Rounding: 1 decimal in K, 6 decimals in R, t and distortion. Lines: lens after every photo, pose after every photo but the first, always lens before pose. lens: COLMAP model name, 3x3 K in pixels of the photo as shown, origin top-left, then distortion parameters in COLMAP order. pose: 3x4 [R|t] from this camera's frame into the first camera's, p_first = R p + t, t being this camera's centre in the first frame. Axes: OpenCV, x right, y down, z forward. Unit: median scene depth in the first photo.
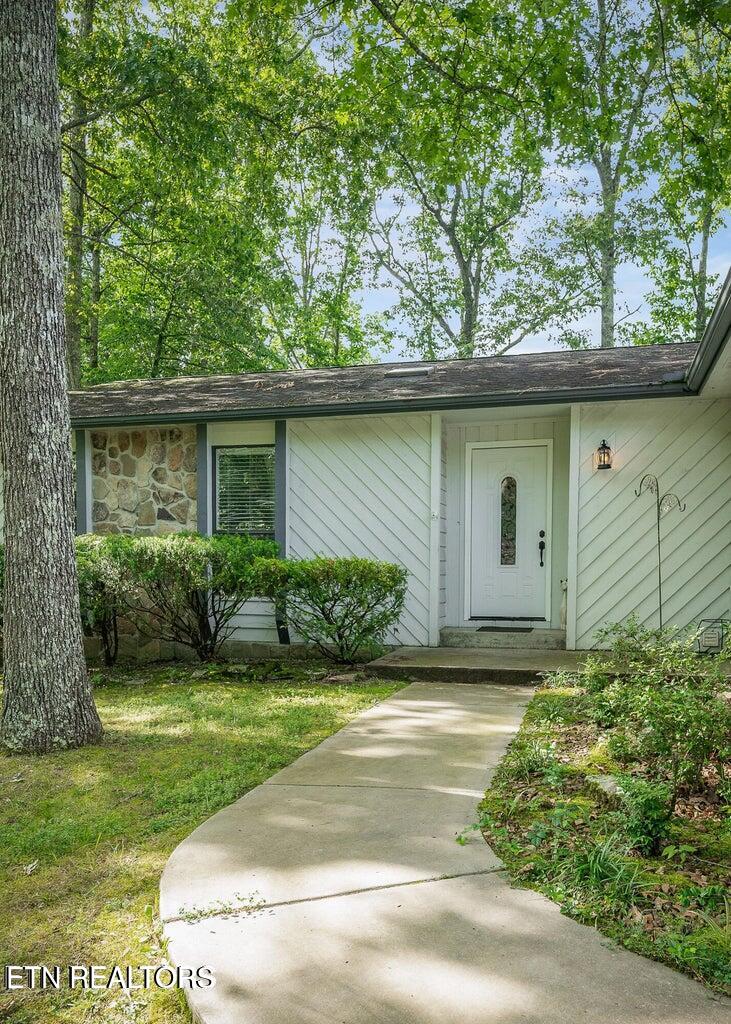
lens RADIAL K [[819.6, 0, 372.5], [0, 819.6, 609.0], [0, 0, 1]] dist [-0.009686, 0.011144]
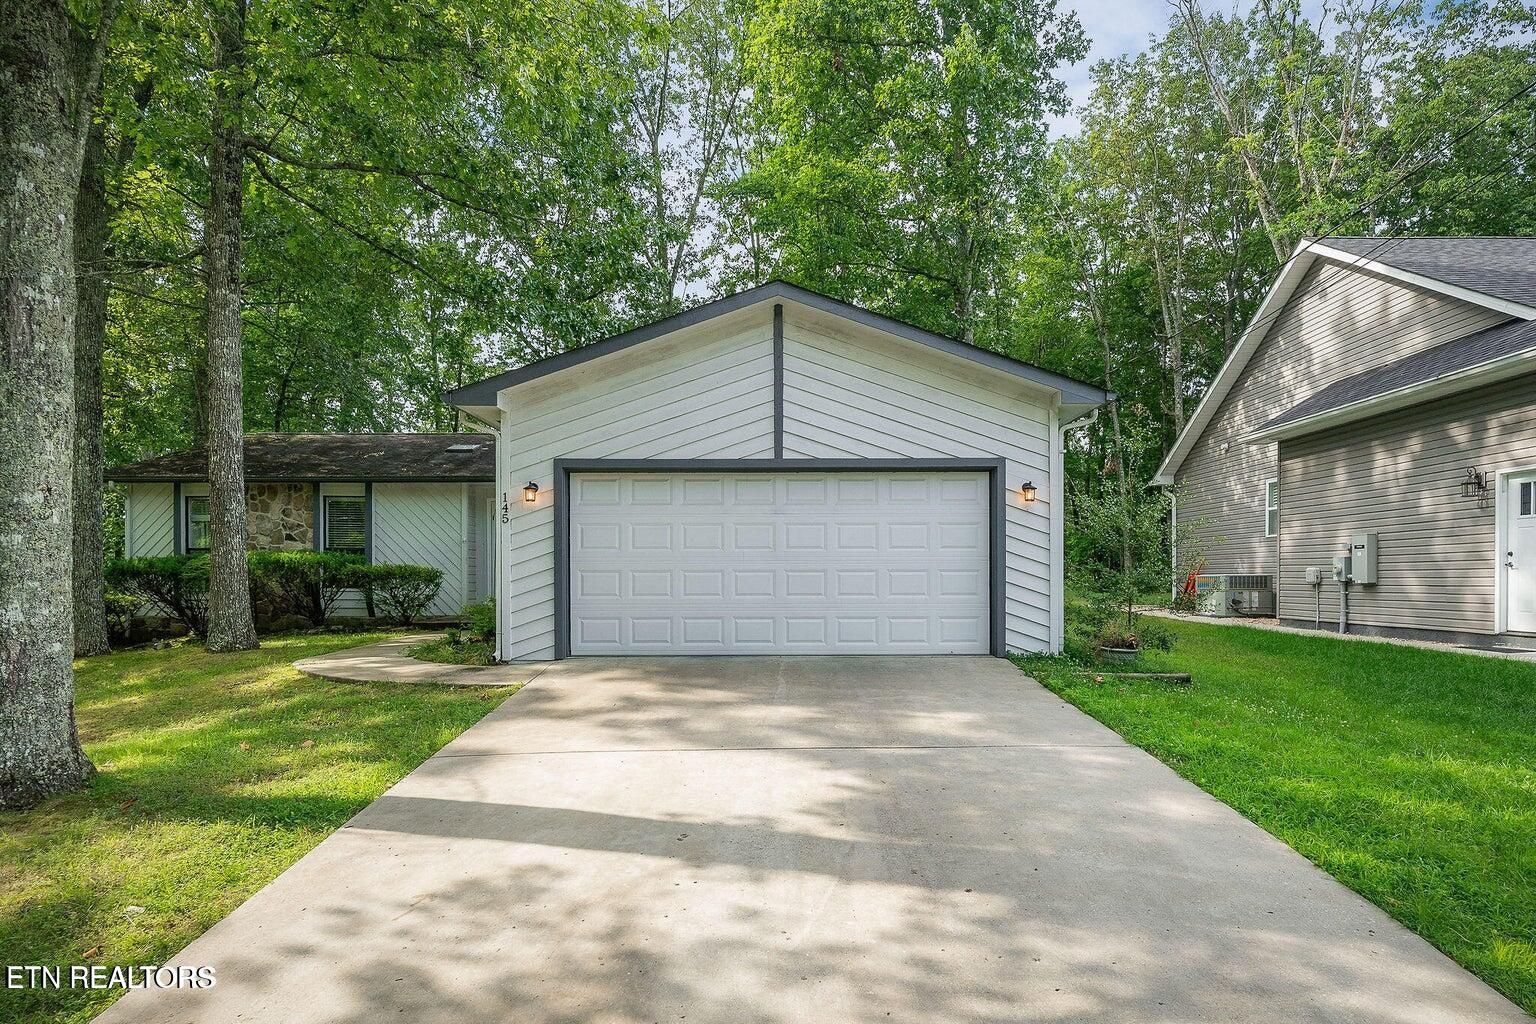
lens RADIAL K [[855.7, 0, 799.7], [0, 855.7, 576.9], [0, 0, 1]] dist [-0.011474, 0.000403]
pose [[0.956405, -0.005299, 0.291996, 0.227825], [0.019637, 0.998739, -0.046193, 0.062448], [-0.291383, 0.049913, 0.955303, -0.945435]]
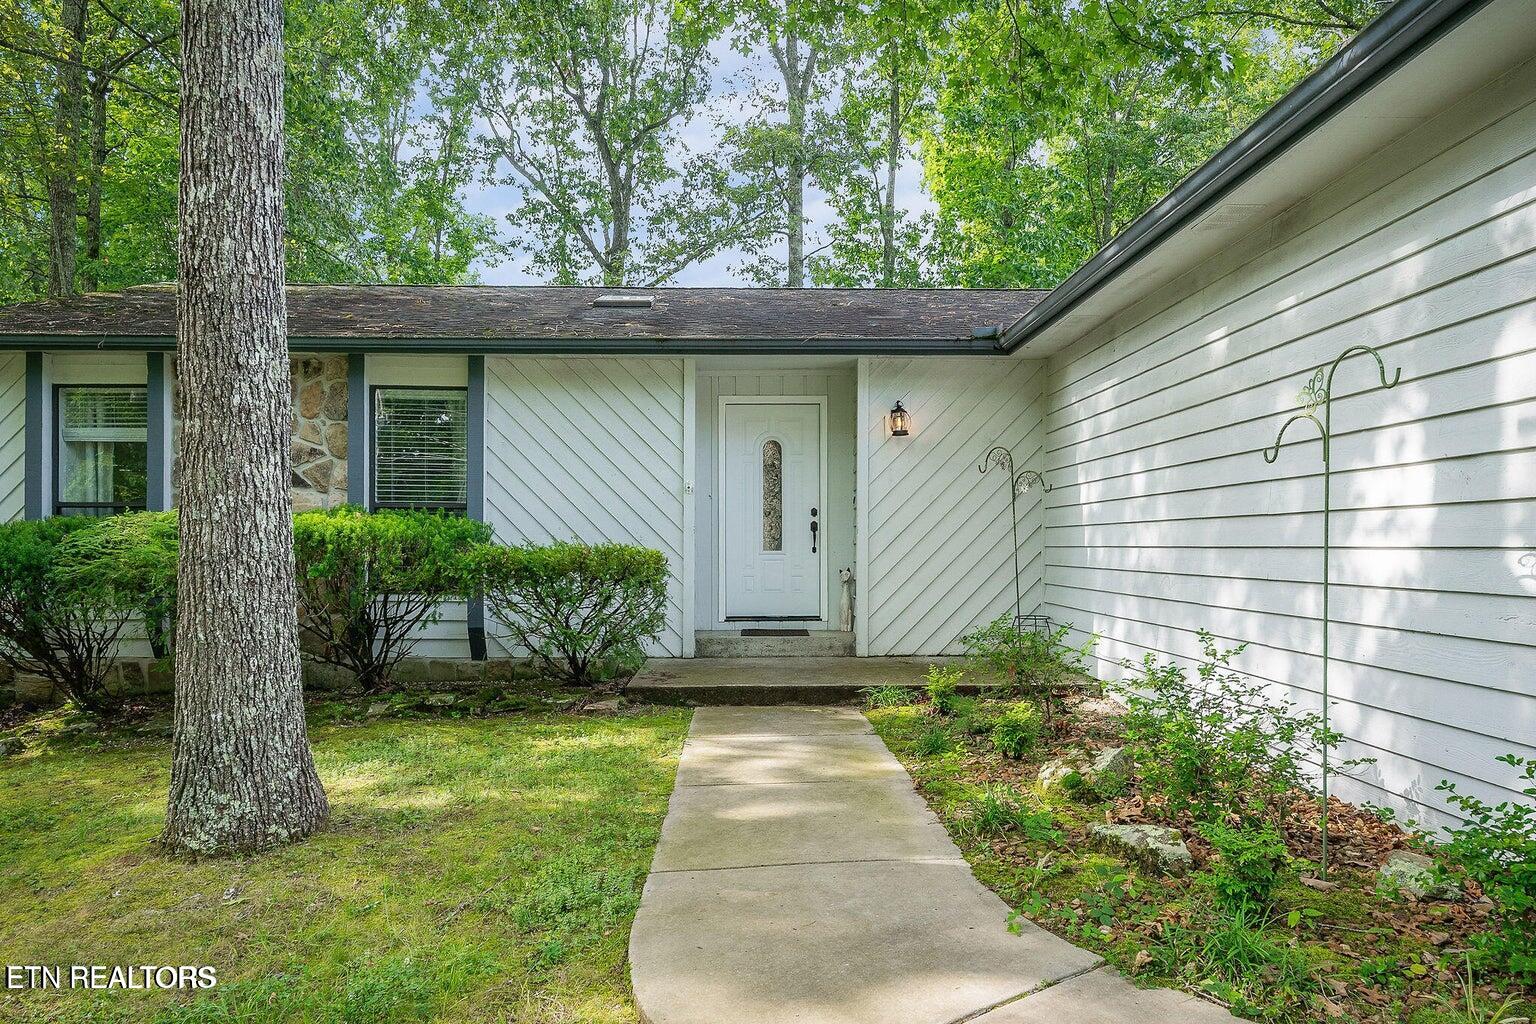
lens RADIAL K [[1036.5, 0, 773.6], [0, 1036.5, 534.5], [0, 0, 1]] dist [-0.001892, -0.004814]
pose [[0.953270, 0.002091, 0.302112, -0.143157], [0.015829, 0.998257, -0.056855, -0.012715], [-0.301705, 0.058981, 0.951575, 0.043216]]
